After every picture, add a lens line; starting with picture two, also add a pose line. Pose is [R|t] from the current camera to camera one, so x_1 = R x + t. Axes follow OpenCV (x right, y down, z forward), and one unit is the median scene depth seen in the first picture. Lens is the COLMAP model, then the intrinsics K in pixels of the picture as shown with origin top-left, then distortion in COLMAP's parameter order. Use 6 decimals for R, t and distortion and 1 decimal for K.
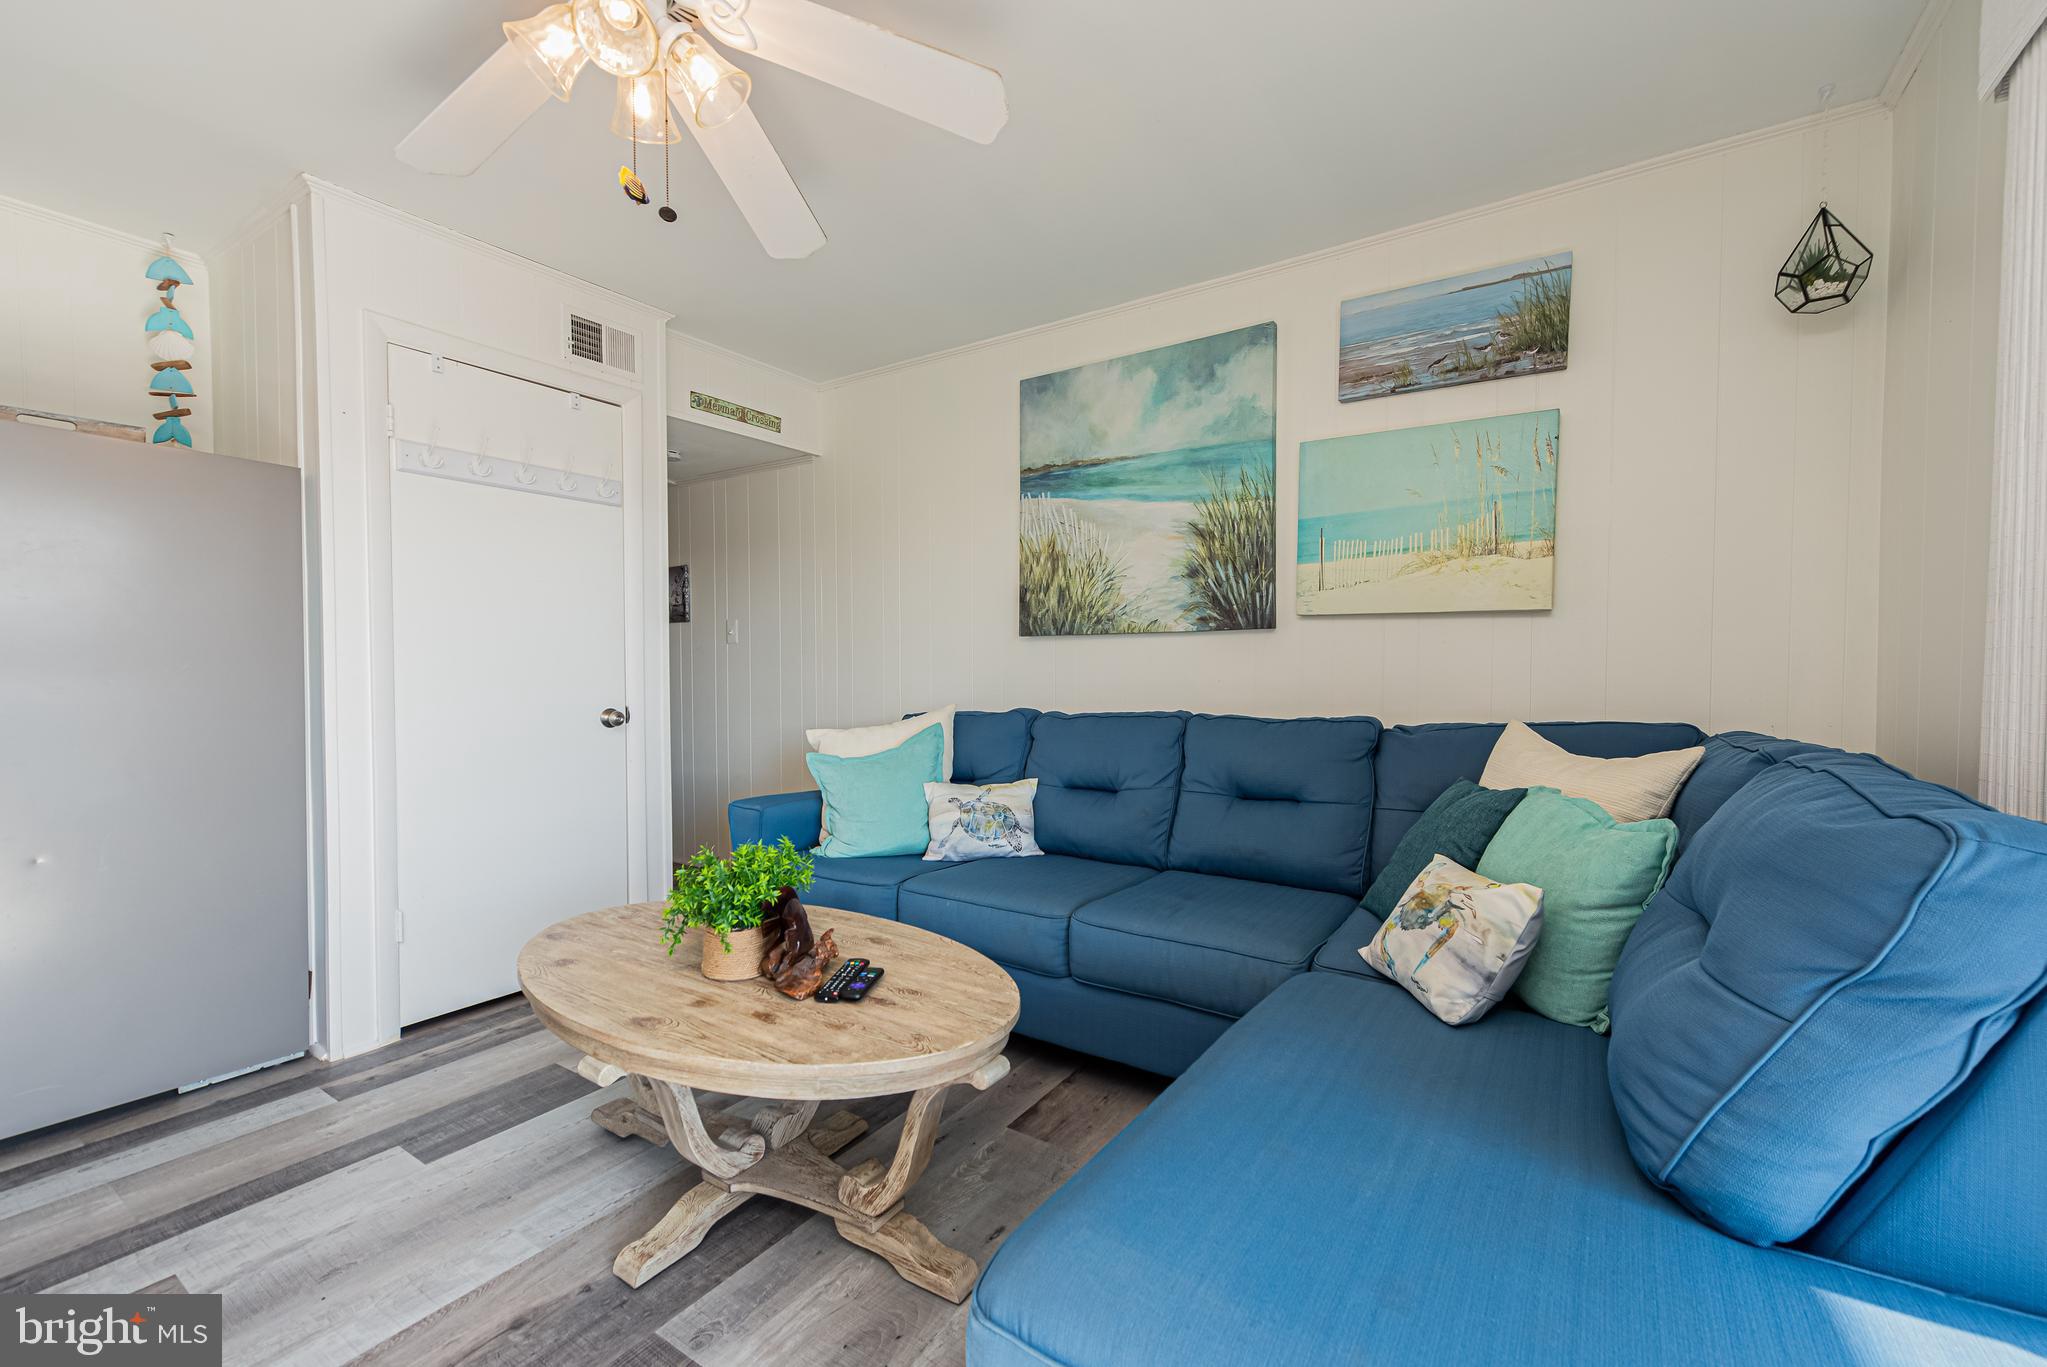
lens RADIAL K [[805.3, 0, 1048.0], [0, 805.3, 716.5], [0, 0, 1]] dist [0.006642, -0.001203]
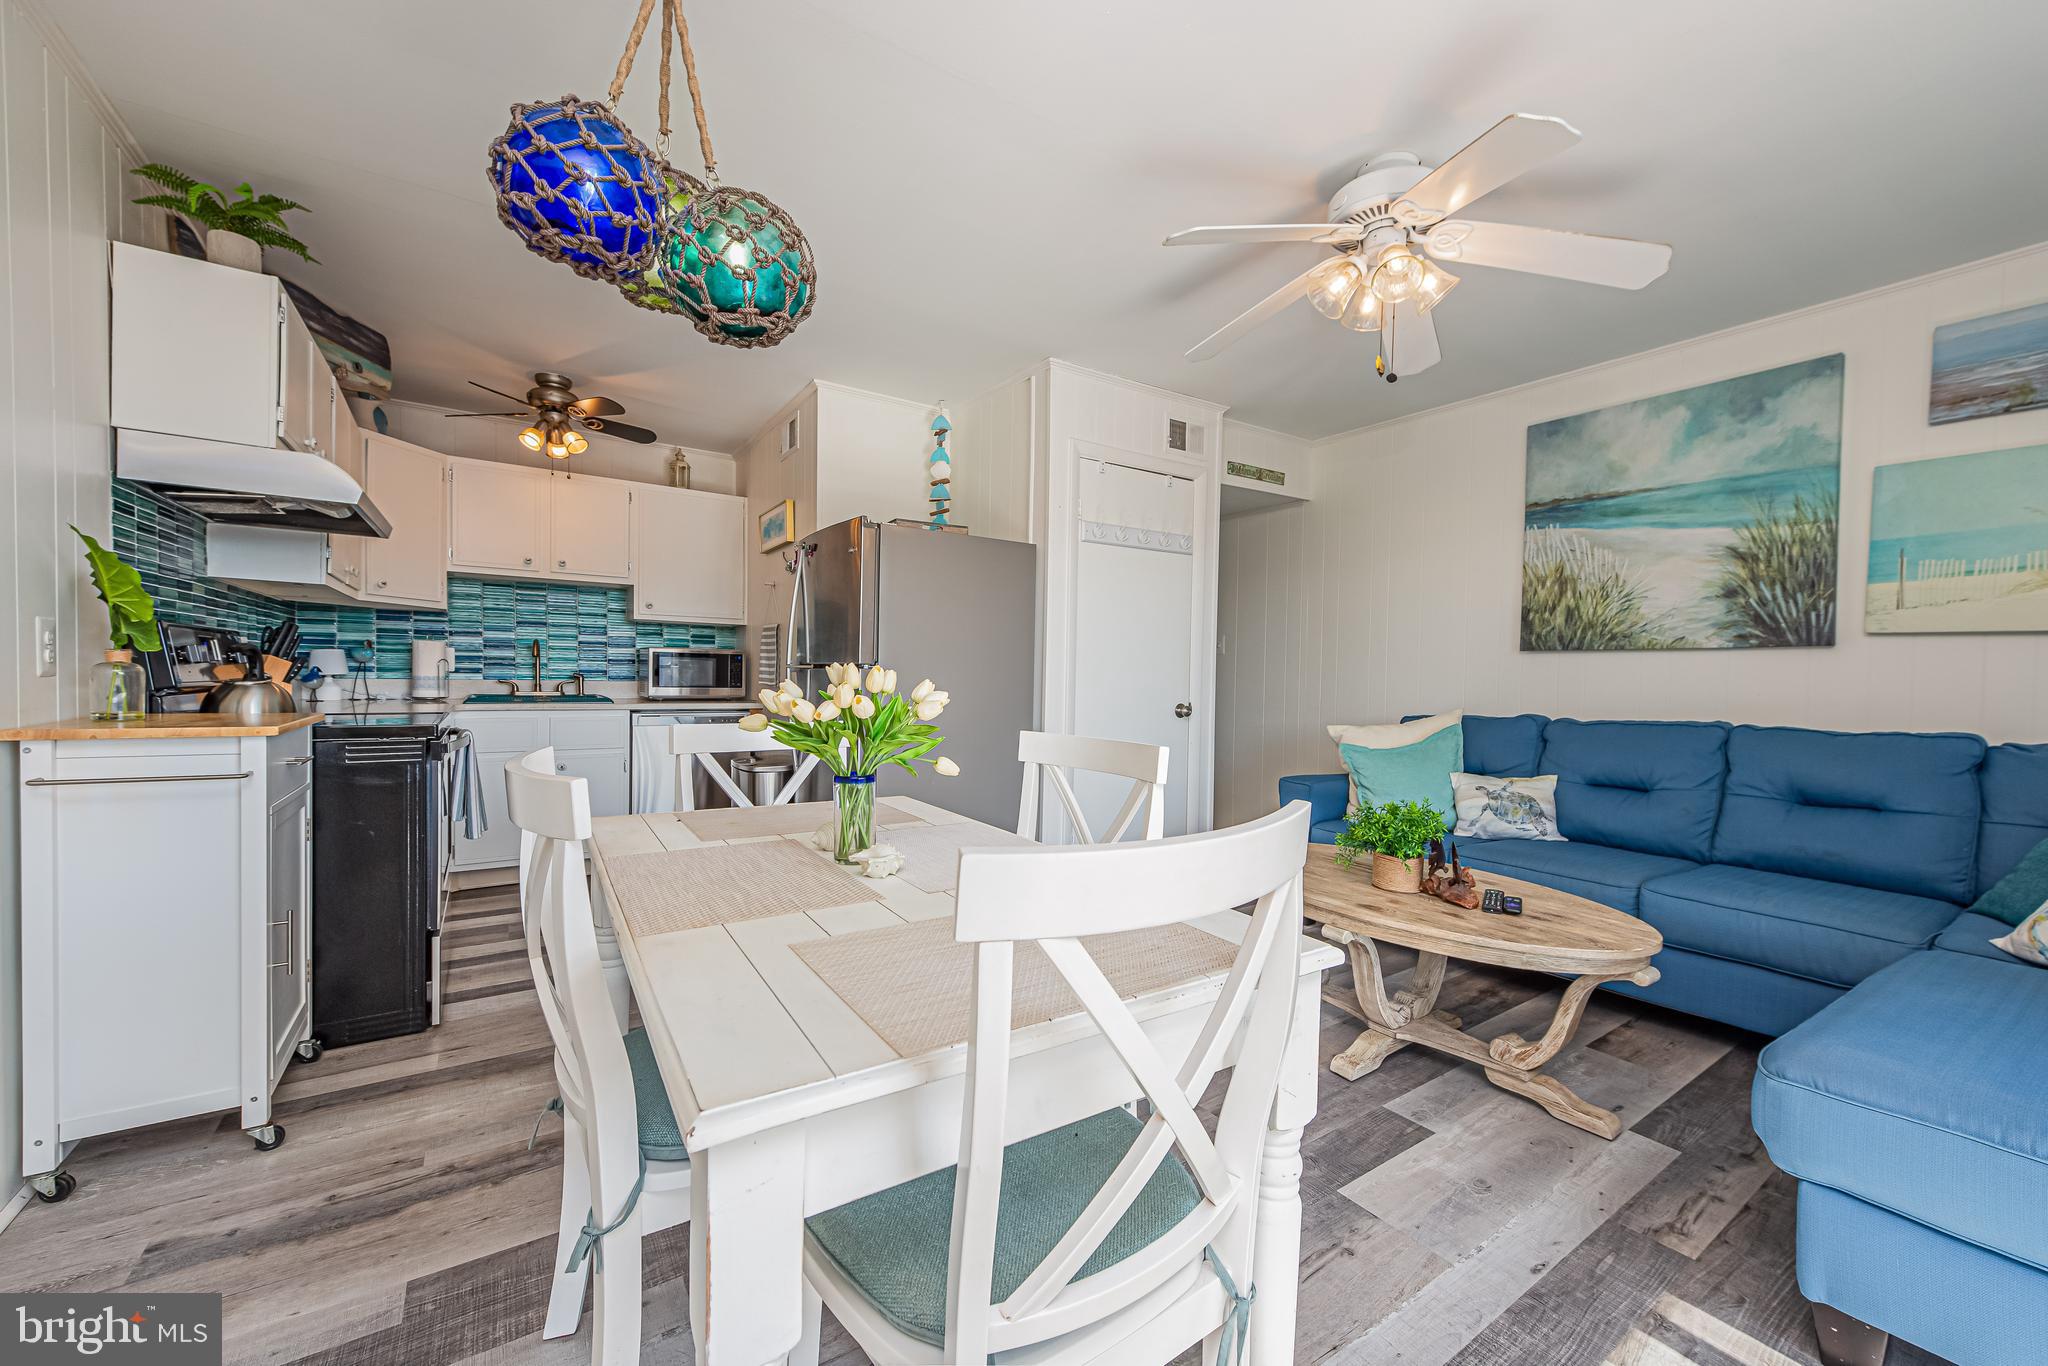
lens RADIAL K [[805.7, 0, 1042.3], [0, 805.7, 698.2], [0, 0, 1]] dist [0.006642, -0.001203]
pose [[0.920729, 0.026126, -0.389327, -0.255971], [-0.037879, 0.999028, -0.022540, 0.020450], [0.388360, 0.035501, 0.920824, -0.359453]]
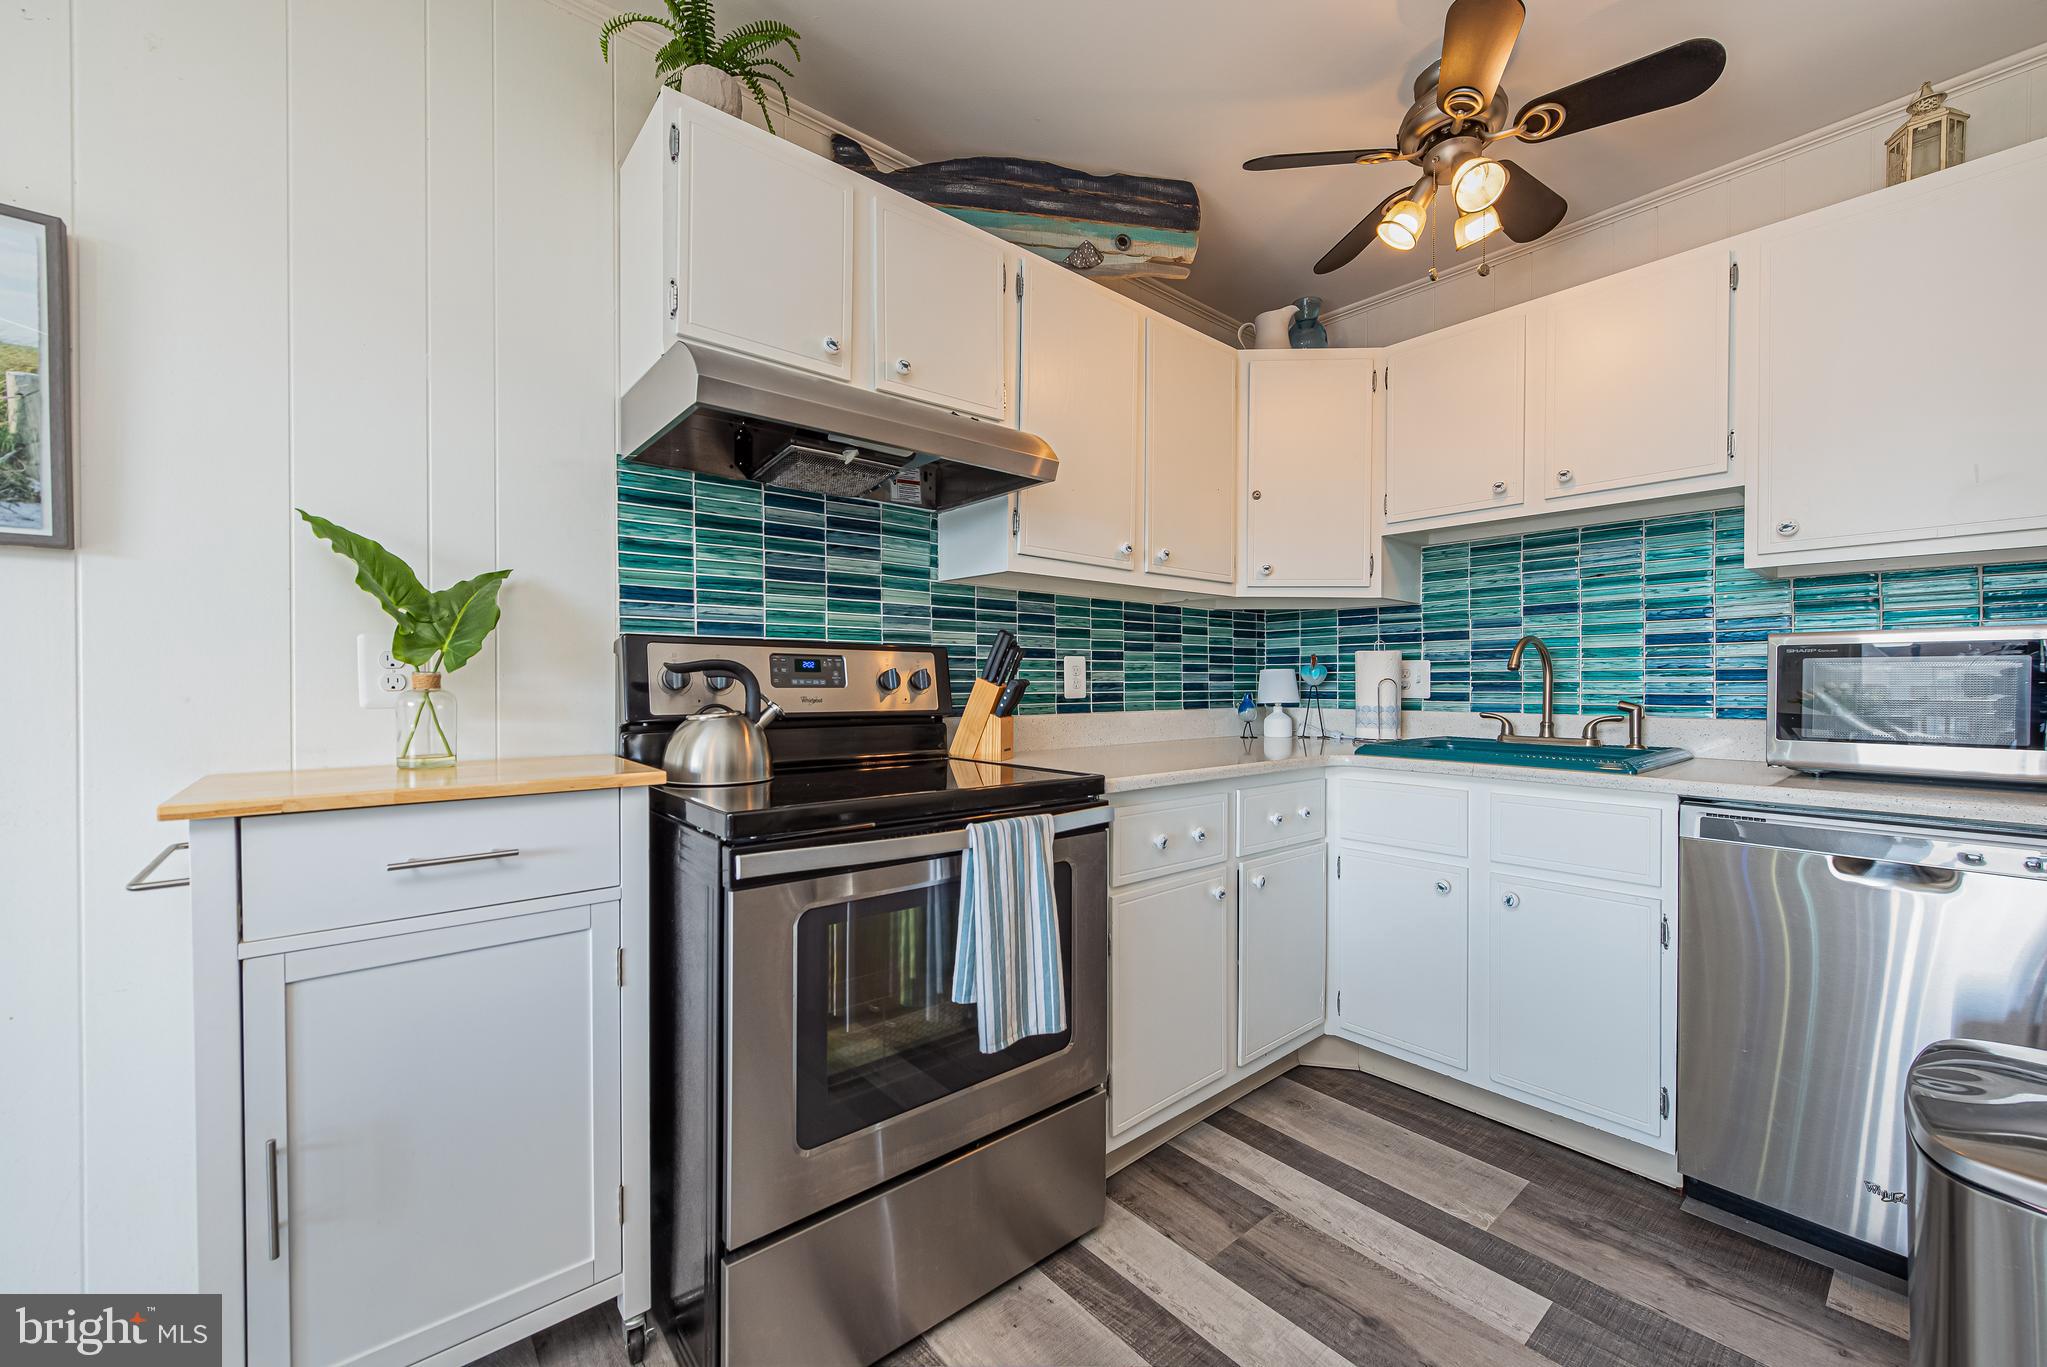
lens RADIAL K [[805.3, 0, 1025.9], [0, 805.3, 696.7], [0, 0, 1]] dist [0.006642, -0.001203]
pose [[-0.292810, 0.011108, -0.956106, -0.864600], [-0.056238, 0.998001, 0.028817, -0.027913], [0.954515, 0.062208, -0.291600, 0.485906]]
